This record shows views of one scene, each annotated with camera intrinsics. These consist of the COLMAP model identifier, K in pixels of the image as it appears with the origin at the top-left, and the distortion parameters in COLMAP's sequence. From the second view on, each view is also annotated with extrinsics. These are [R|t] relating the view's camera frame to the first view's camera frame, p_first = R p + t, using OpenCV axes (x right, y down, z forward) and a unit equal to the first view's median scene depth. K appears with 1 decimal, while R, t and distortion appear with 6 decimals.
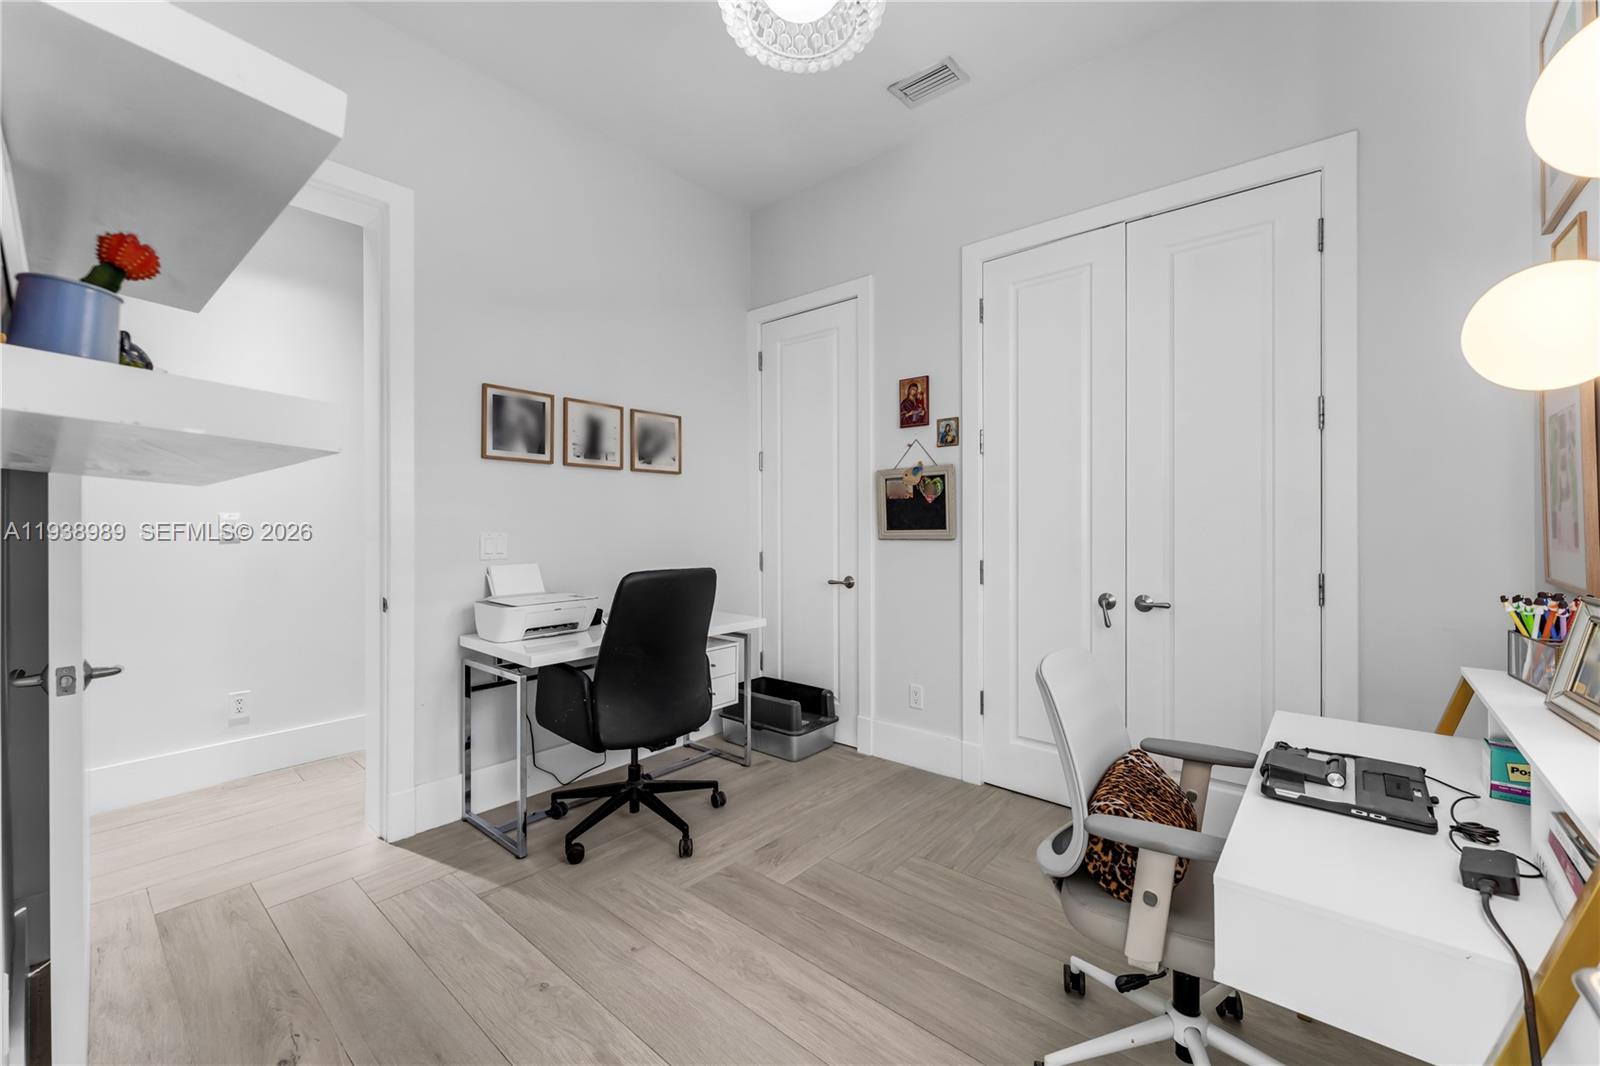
lens RADIAL K [[645.9, 0, 796.8], [0, 645.9, 521.6], [0, 0, 1]] dist [-0.001494, -0.000120]
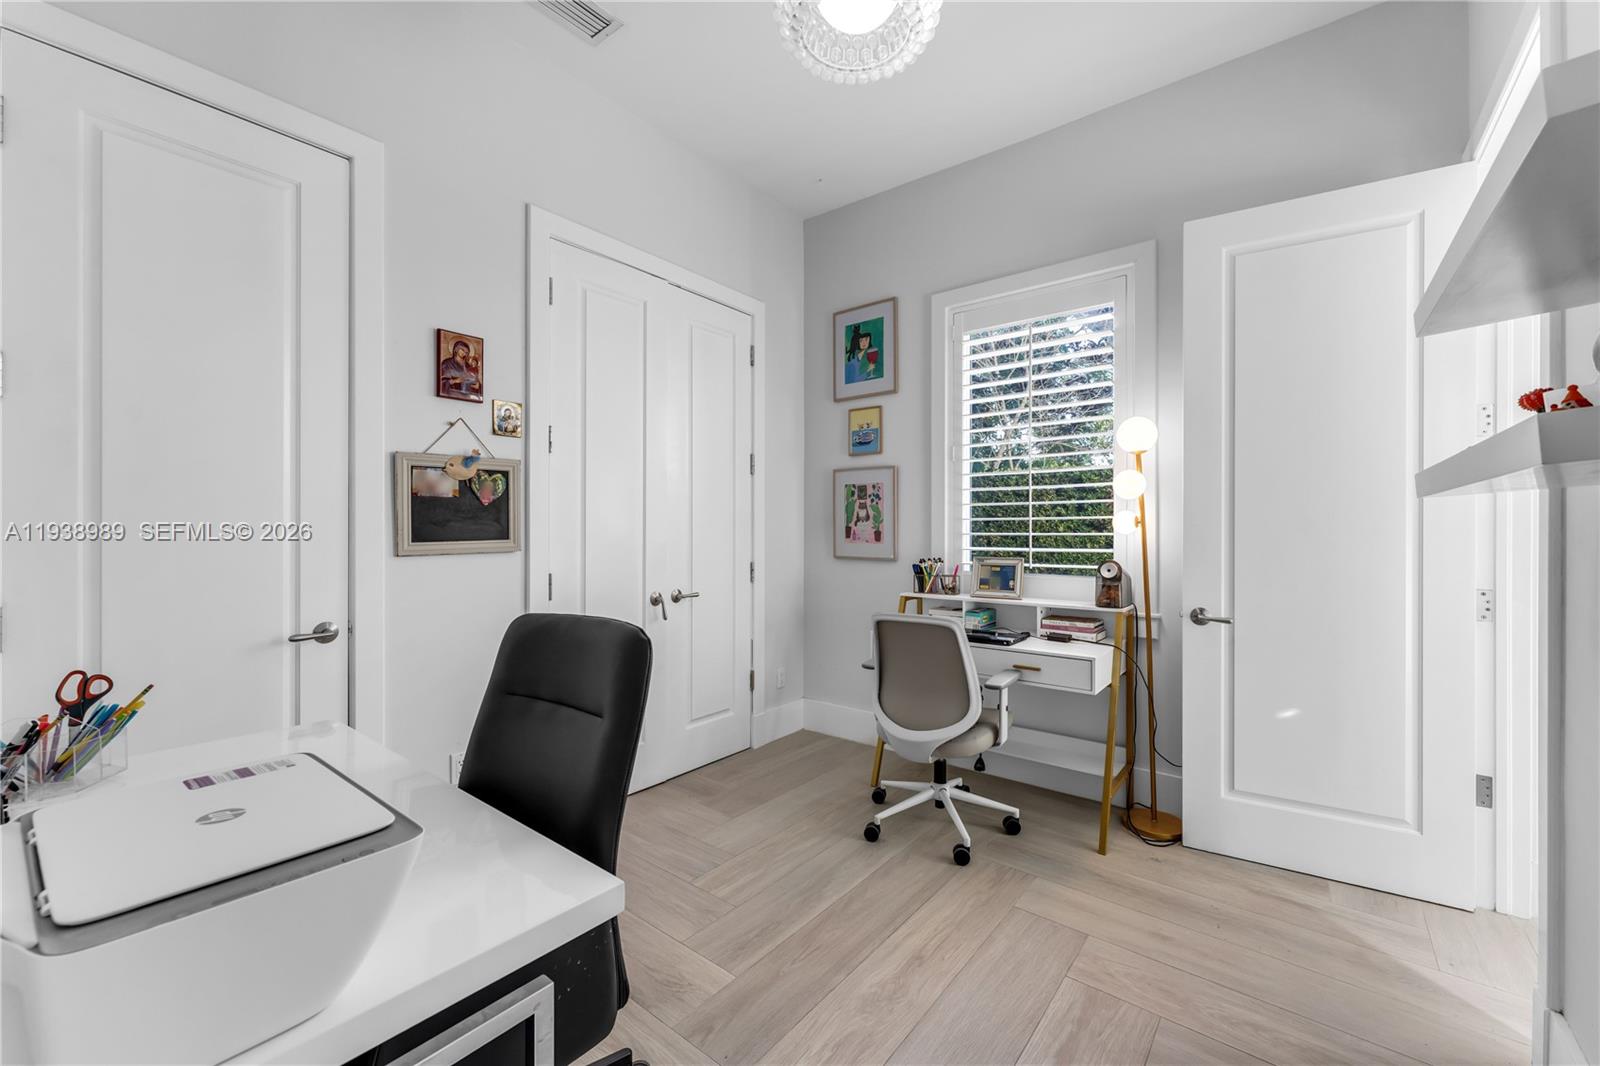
lens RADIAL K [[645.9, 0, 798.0], [0, 645.9, 533.5], [0, 0, 1]] dist [-0.001494, -0.000120]
pose [[-0.036749, 0.002843, 0.999320, -0.583506], [0.009025, 0.999956, -0.002513, 0.009916], [-0.999284, 0.008926, -0.036773, 0.668823]]
